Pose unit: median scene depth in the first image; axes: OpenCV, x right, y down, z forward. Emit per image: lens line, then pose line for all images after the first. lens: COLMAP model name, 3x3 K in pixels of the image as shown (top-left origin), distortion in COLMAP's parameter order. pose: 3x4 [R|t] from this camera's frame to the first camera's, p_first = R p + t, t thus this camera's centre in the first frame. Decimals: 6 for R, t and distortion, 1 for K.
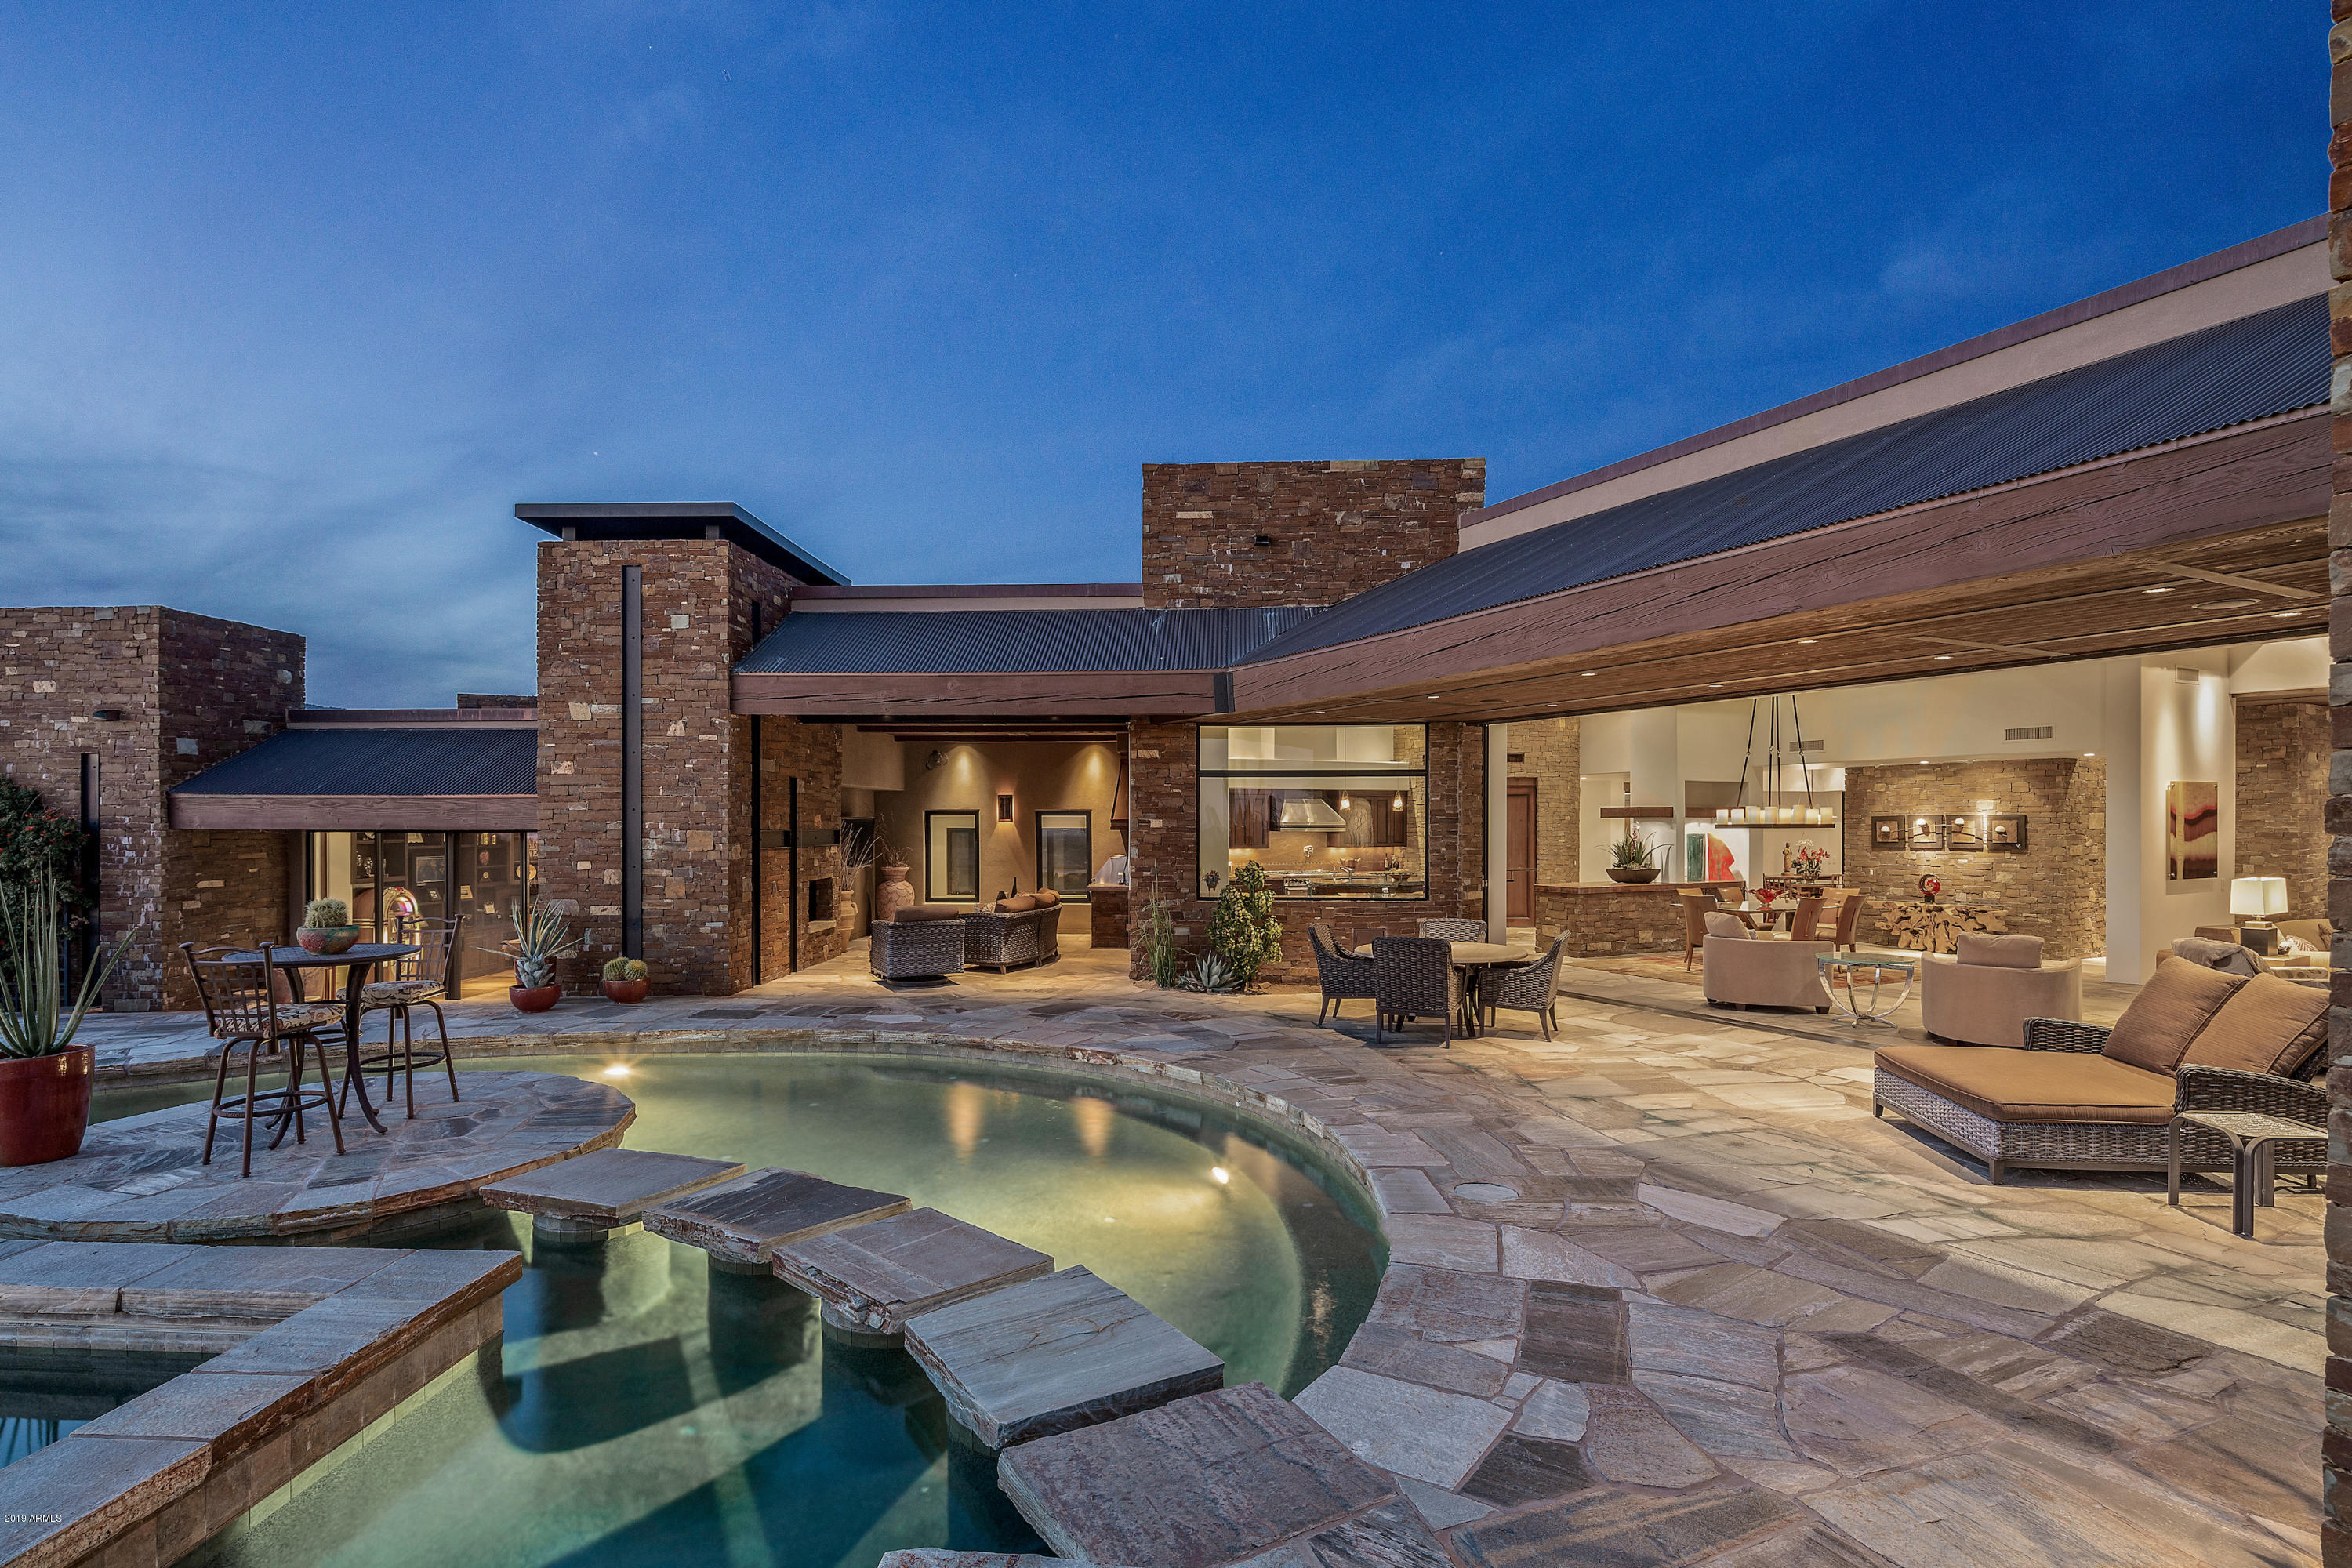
lens RADIAL K [[1143.8, 0, 1160.3], [0, 1143.8, 826.4], [0, 0, 1]] dist [-0.001533, -0.000463]
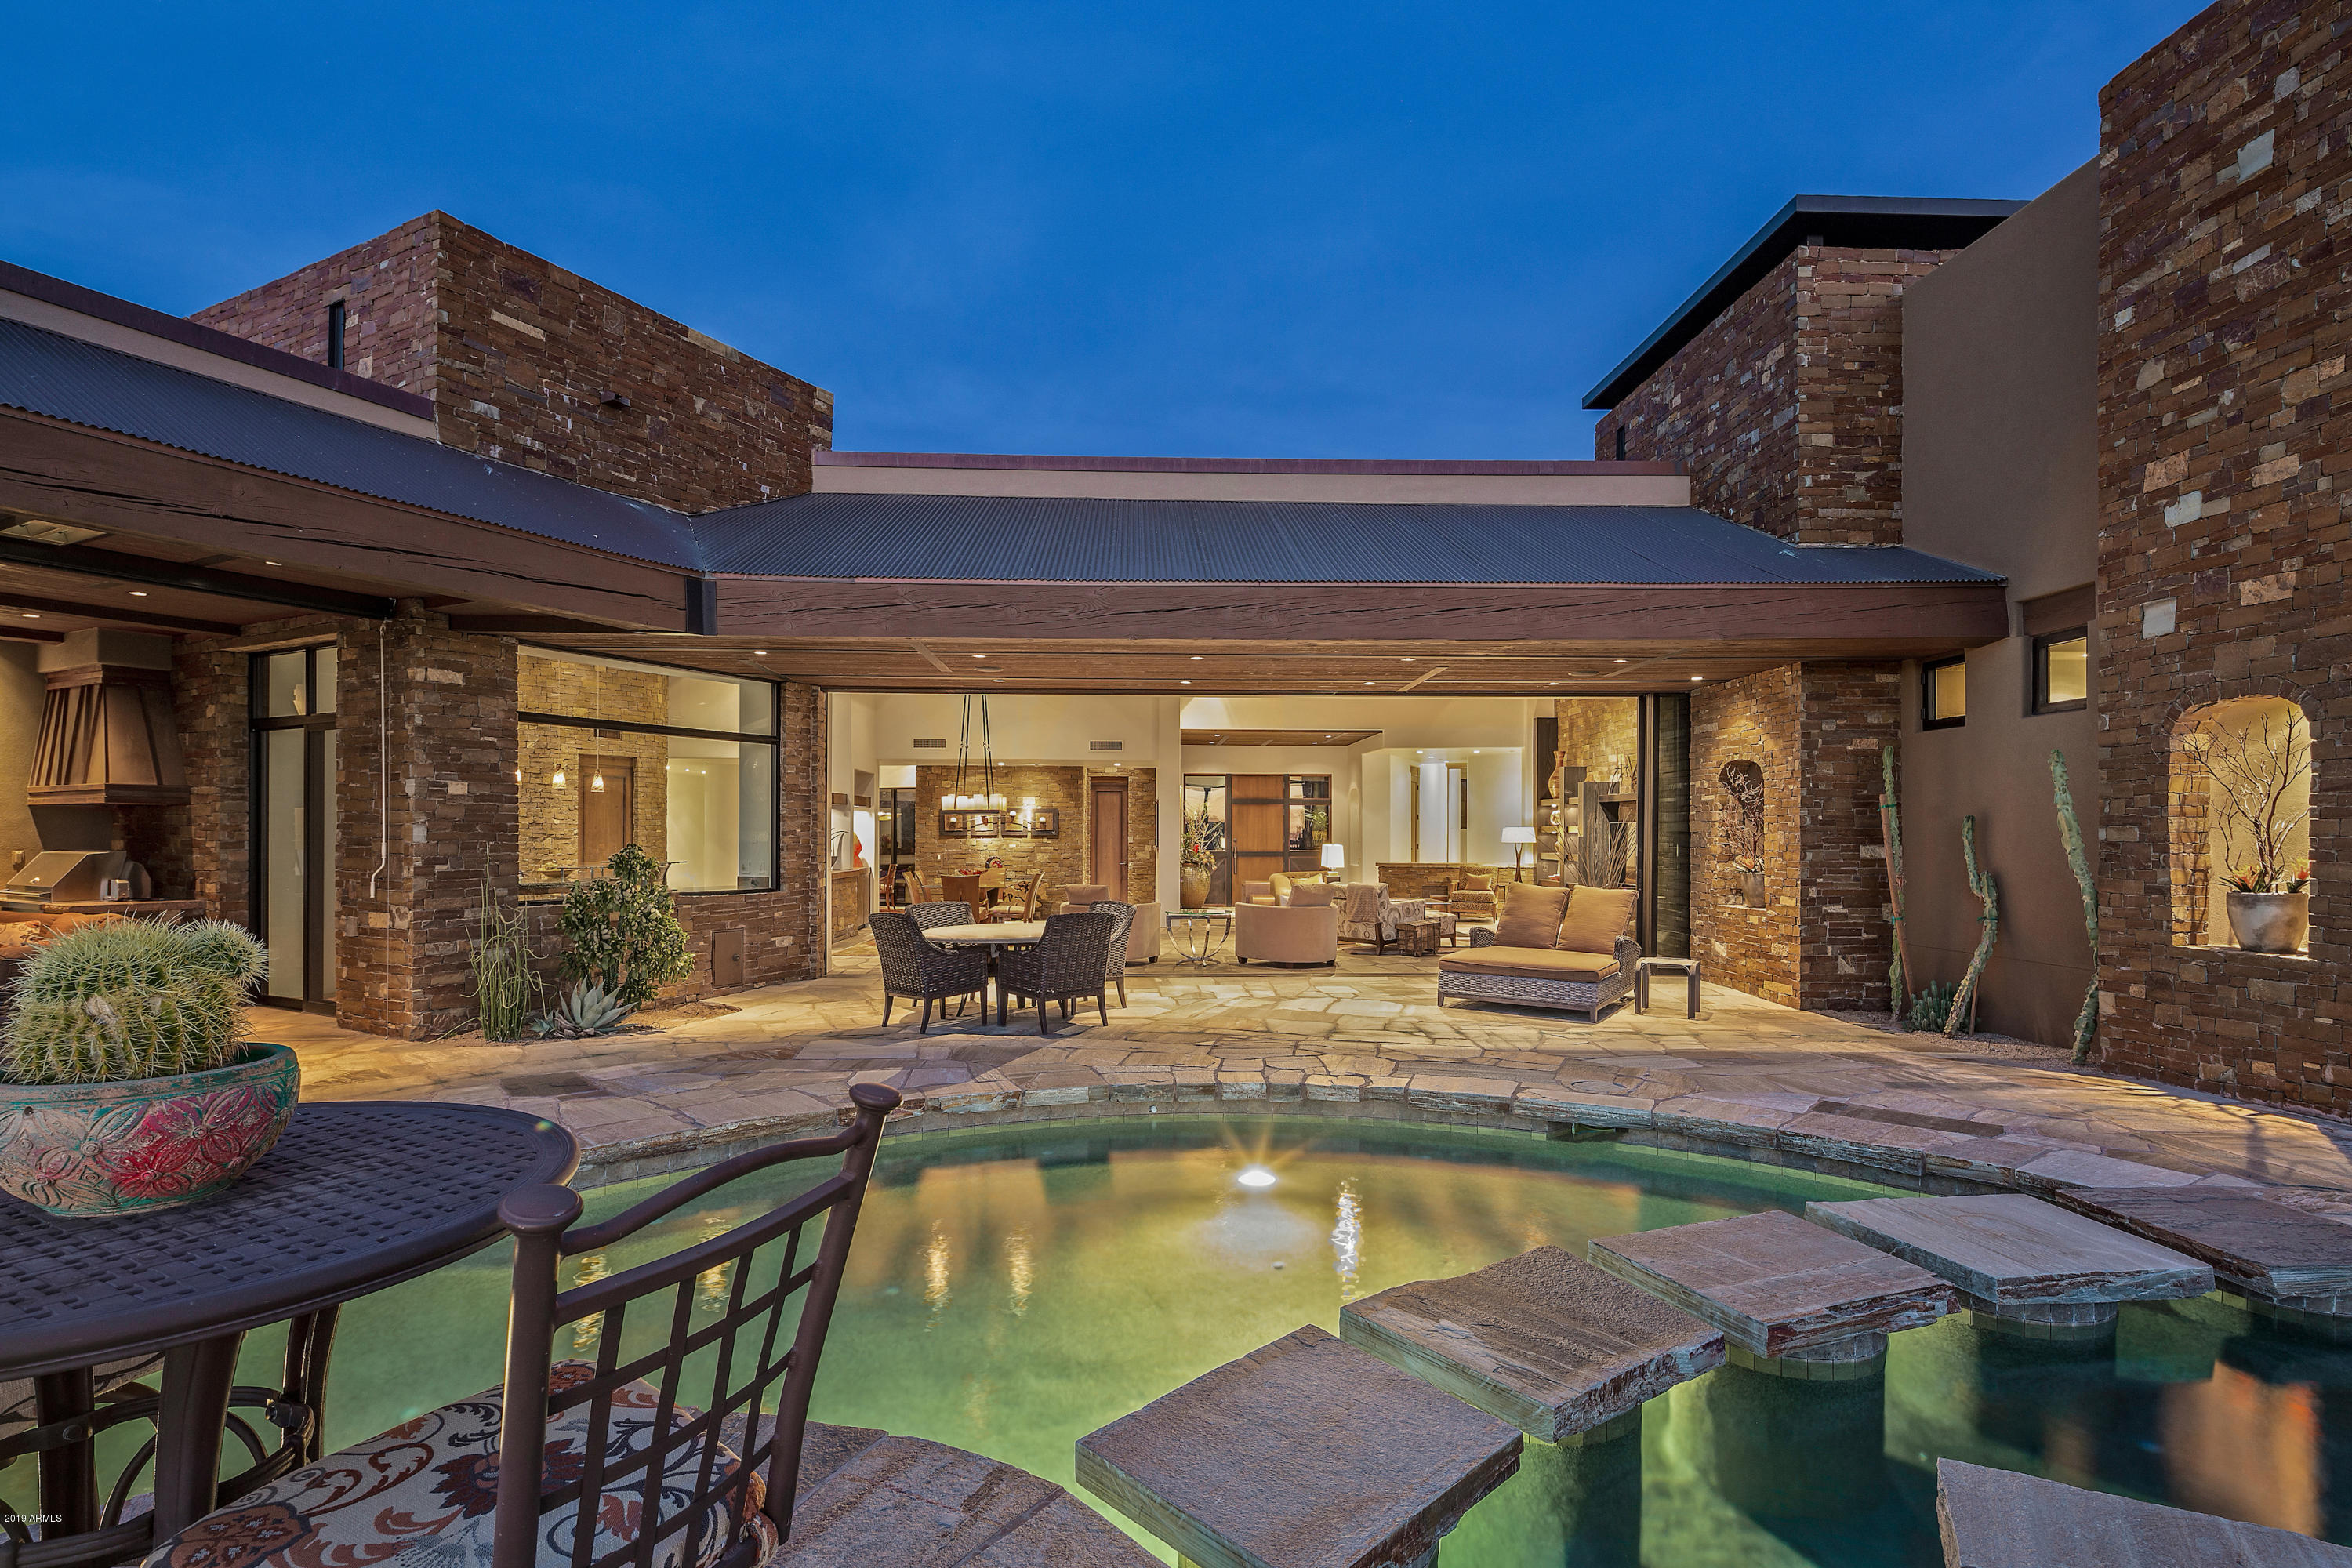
lens RADIAL K [[1148.8, 0, 1168.7], [0, 1148.8, 834.2], [0, 0, 1]] dist [0.008054, -0.005714]
pose [[0.422275, 0.002116, 0.906465, -0.451303], [-0.000031, 0.999997, -0.002320, 0.026529], [-0.906468, 0.000952, 0.422274, 0.407523]]
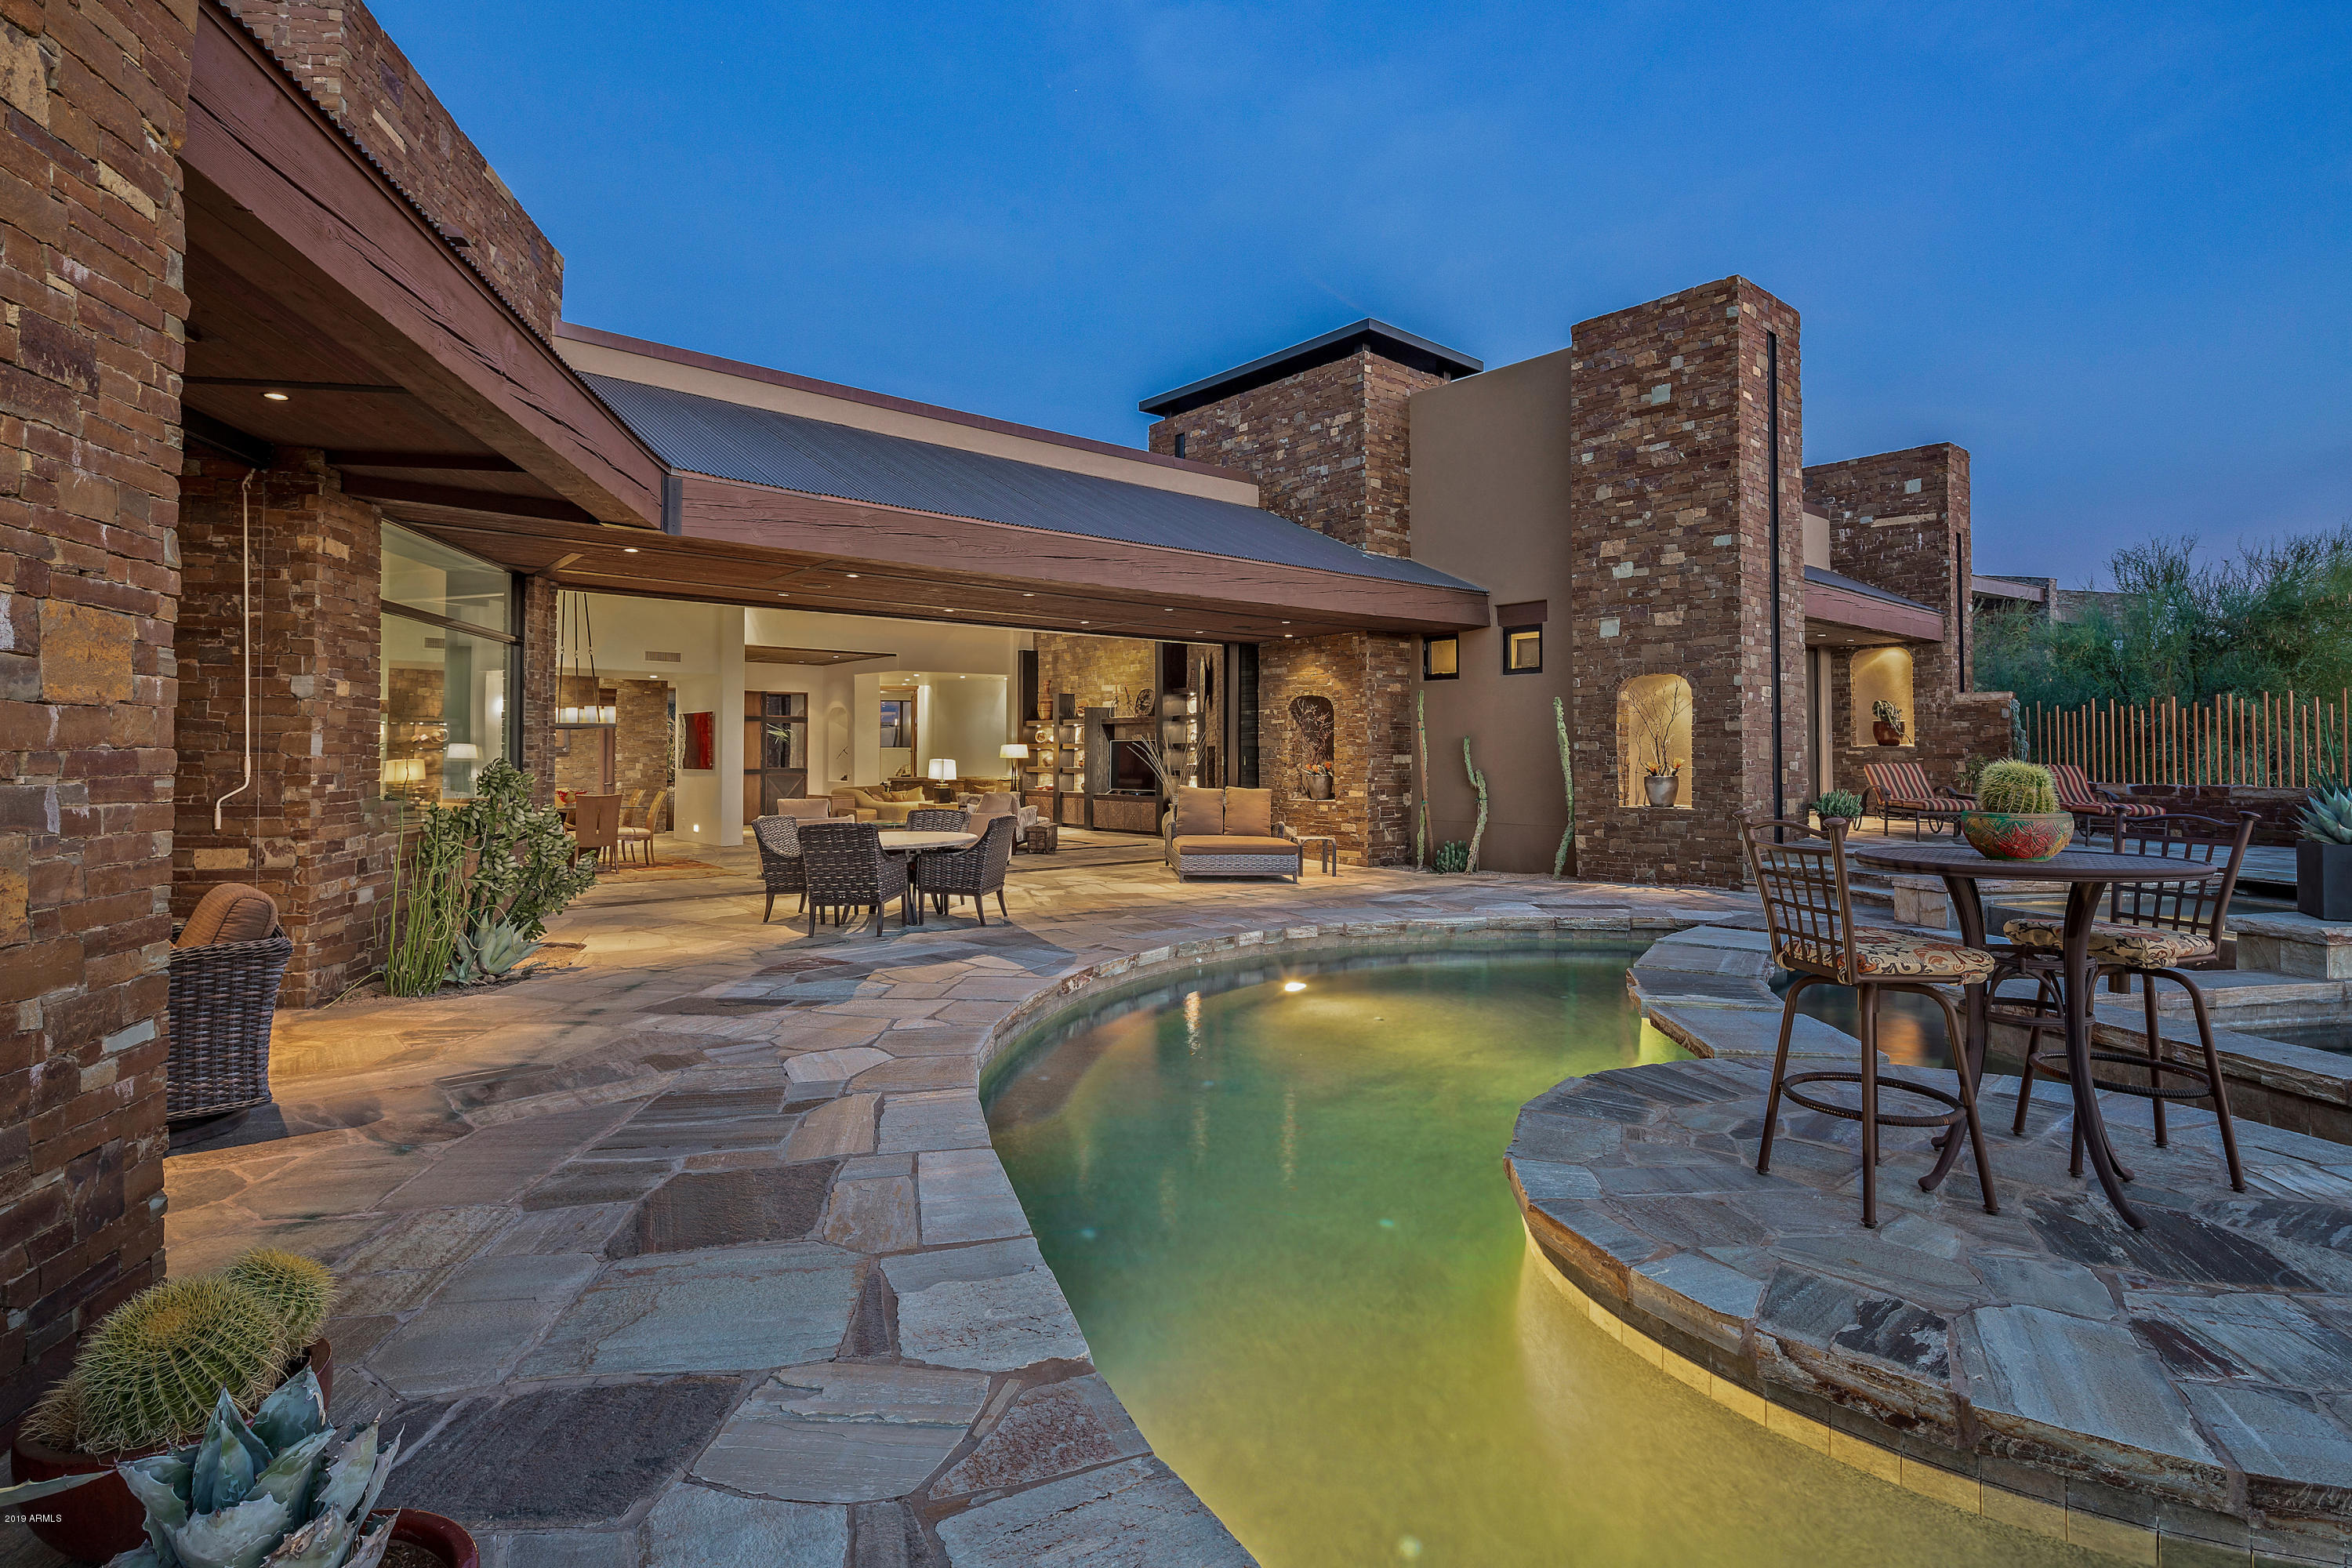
lens RADIAL K [[1148.1, 0, 1160.2], [0, 1148.1, 730.3], [0, 0, 1]] dist [0.002211, 0.000057]
pose [[-0.233873, 0.022321, 0.972011, -0.635524], [0.005291, 0.999751, -0.021685, 0.031427], [-0.972253, 0.000071, -0.233933, 0.834084]]
